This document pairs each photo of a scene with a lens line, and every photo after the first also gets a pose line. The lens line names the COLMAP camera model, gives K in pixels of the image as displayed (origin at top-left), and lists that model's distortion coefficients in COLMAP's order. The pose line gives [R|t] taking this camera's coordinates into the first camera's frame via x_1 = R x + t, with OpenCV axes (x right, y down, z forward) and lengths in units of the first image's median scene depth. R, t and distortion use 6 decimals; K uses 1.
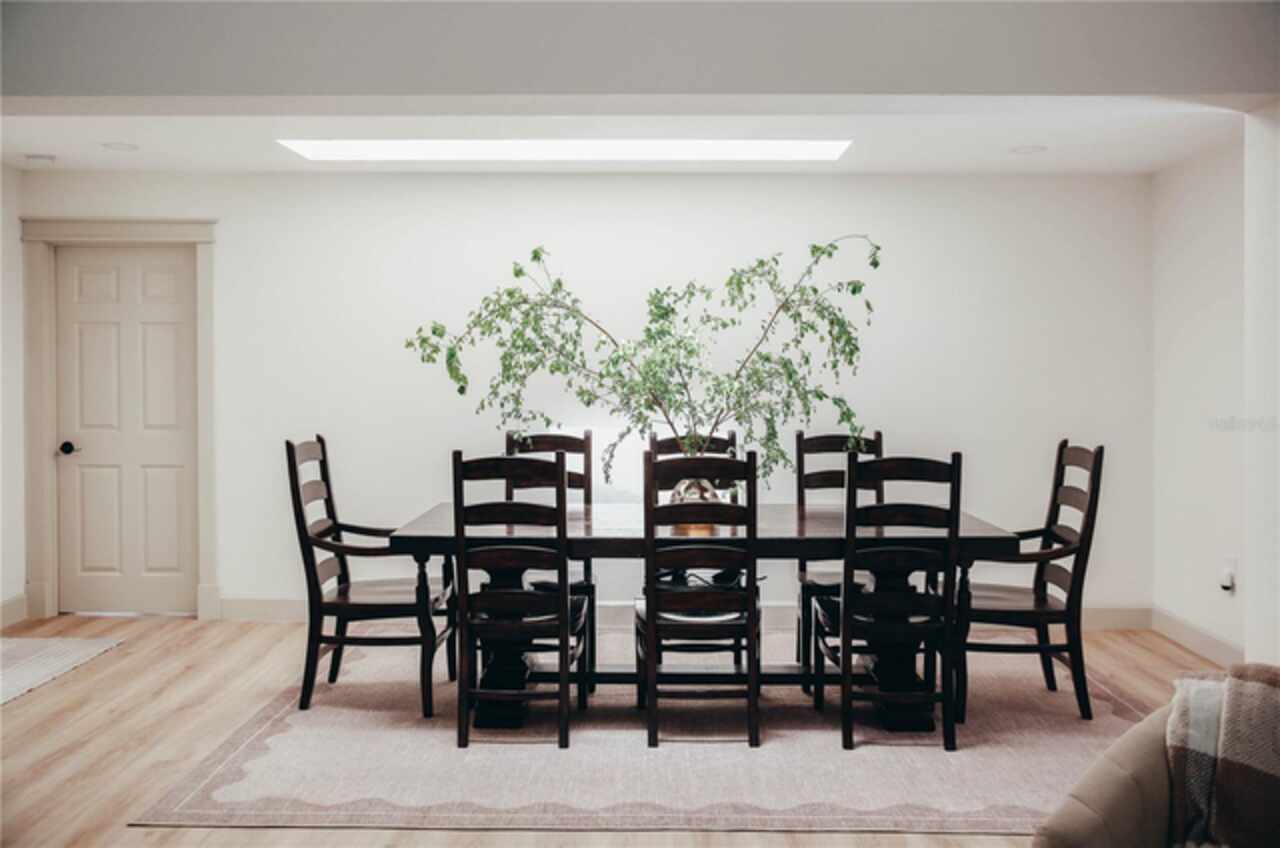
lens RADIAL K [[1158.8, 0, 639.5], [0, 1158.8, 409.6], [0, 0, 1]] dist [-0.020642, 0.000000]
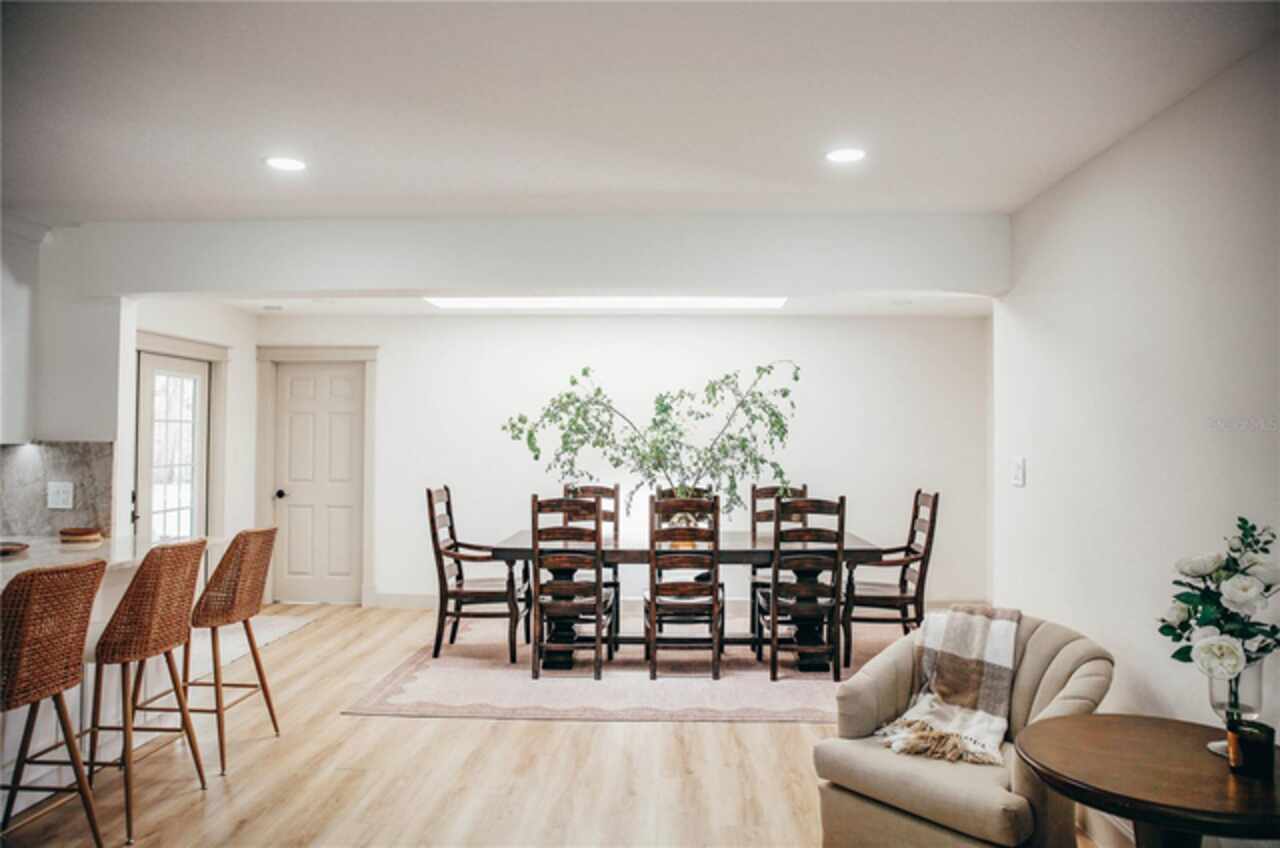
lens RADIAL K [[875.4, 0, 644.7], [0, 875.4, 422.1], [0, 0, 1]] dist [-0.096174, 0.061306]
pose [[0.999683, 0.002377, -0.025083, 0.024248], [-0.003843, 0.998276, -0.058574, 0.004971], [0.024901, 0.058652, 0.997968, -0.193077]]
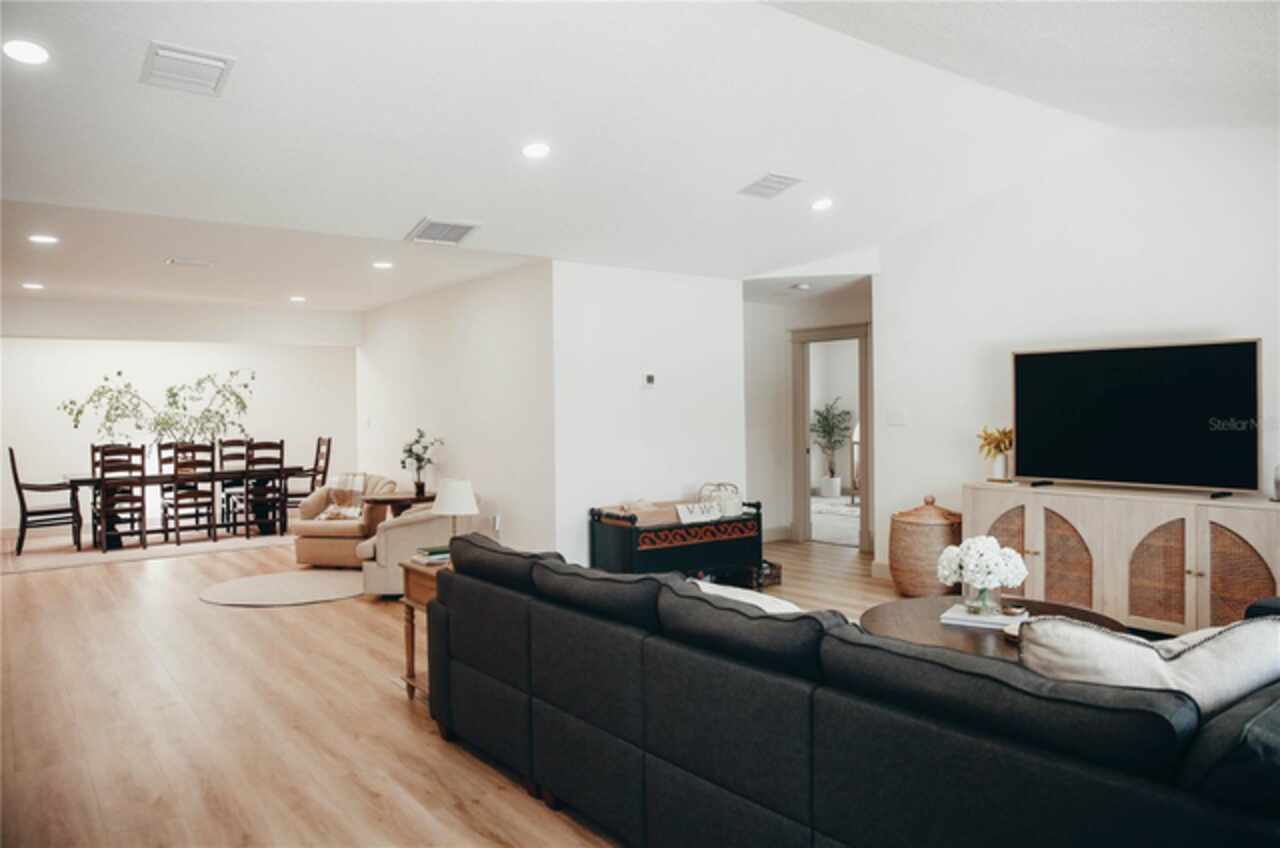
lens RADIAL K [[875.4, 0, 619.3], [0, 875.4, 383.9], [0, 0, 1]] dist [-0.096174, 0.061306]
pose [[0.802156, -0.001923, 0.597111, -0.337763], [0.043585, 0.997516, -0.055339, 0.047152], [-0.595521, 0.070416, 0.800248, -1.230962]]
